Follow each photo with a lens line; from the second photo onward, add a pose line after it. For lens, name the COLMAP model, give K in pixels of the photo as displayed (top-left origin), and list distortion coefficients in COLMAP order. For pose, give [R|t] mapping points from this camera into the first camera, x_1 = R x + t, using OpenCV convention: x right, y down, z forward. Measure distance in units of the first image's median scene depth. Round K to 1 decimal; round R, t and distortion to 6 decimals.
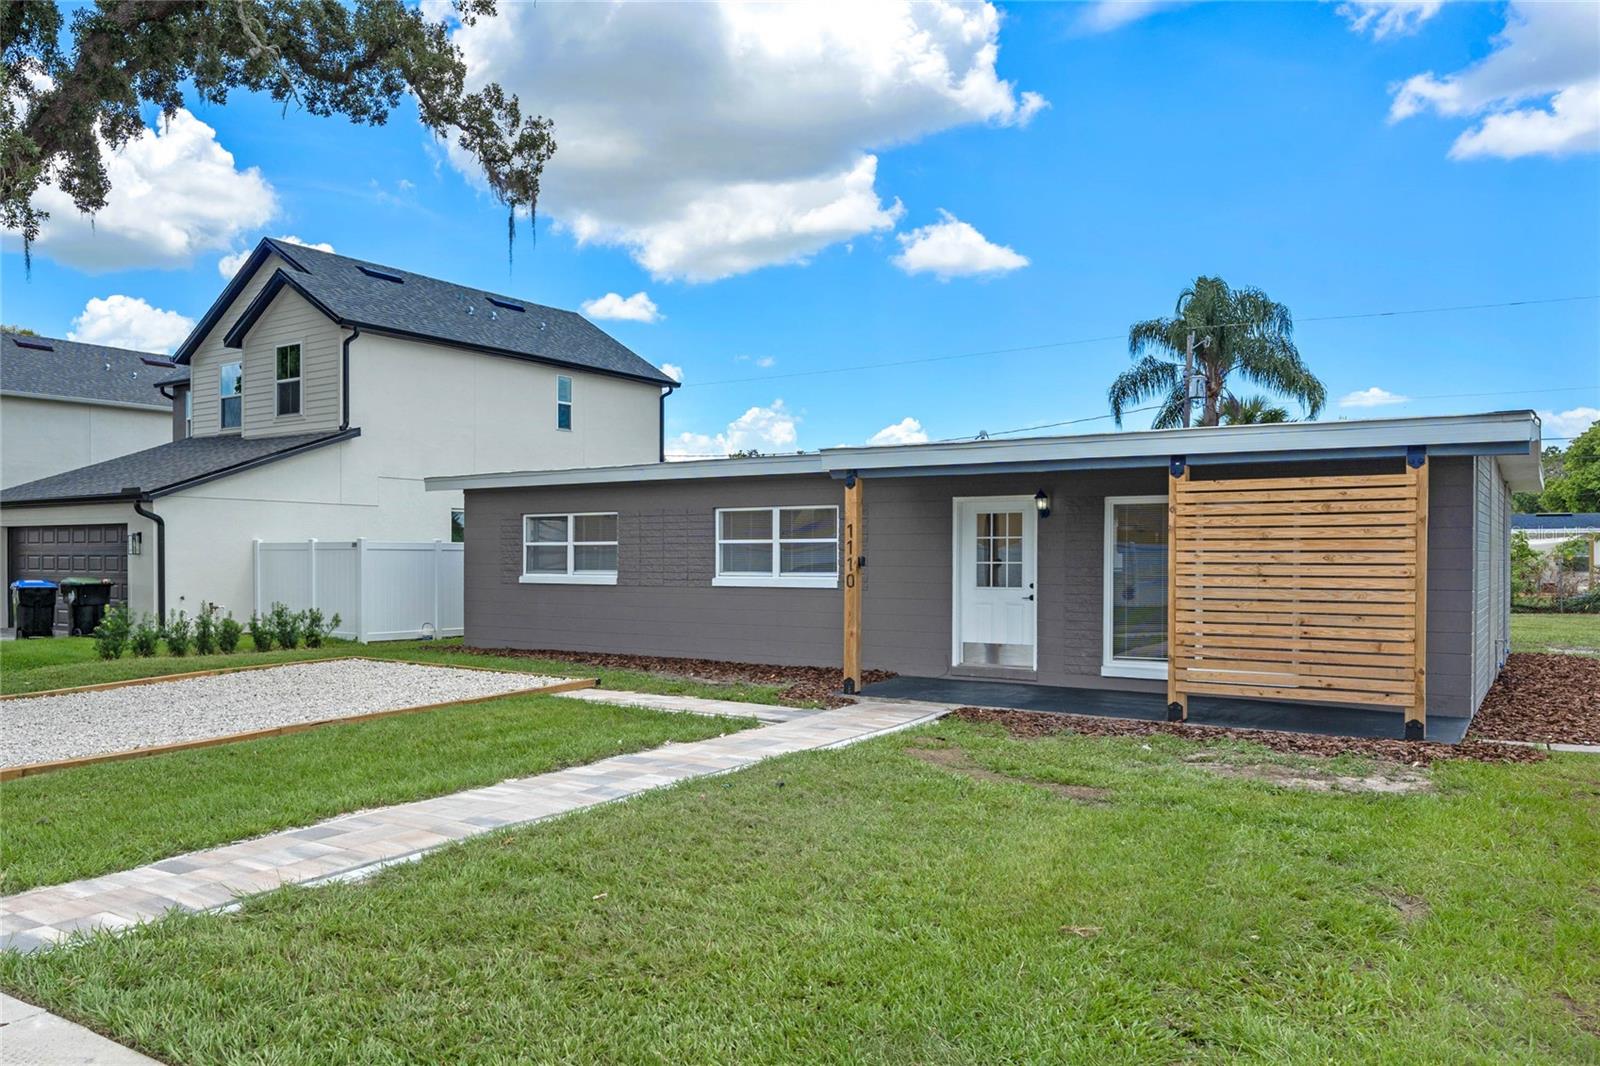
lens RADIAL K [[1205.9, 0, 793.9], [0, 1205.9, 538.7], [0, 0, 1]] dist [0.020466, 0.007832]
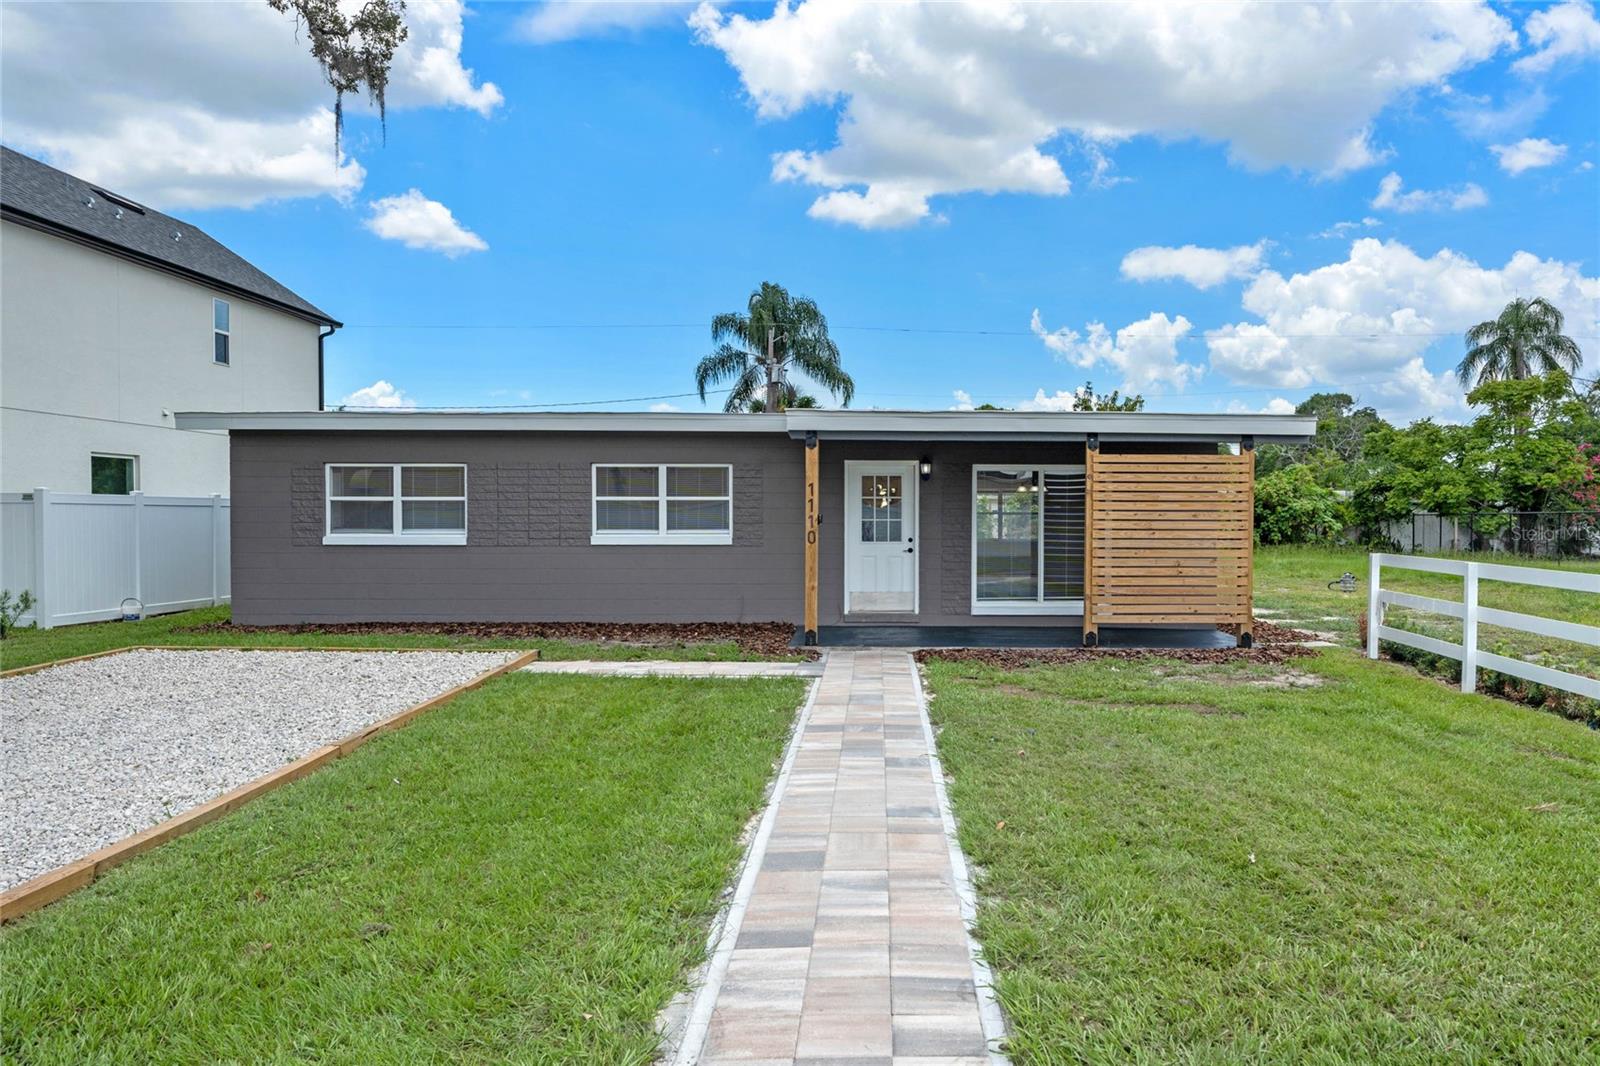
lens RADIAL K [[1036.3, 0, 811.9], [0, 1036.3, 524.3], [0, 0, 1]] dist [-0.002437, 0.004448]
pose [[0.805808, -0.003502, 0.592167, -0.403722], [-0.010125, 0.999755, 0.019689, 0.005051], [-0.592091, -0.021862, 0.805575, 0.233440]]
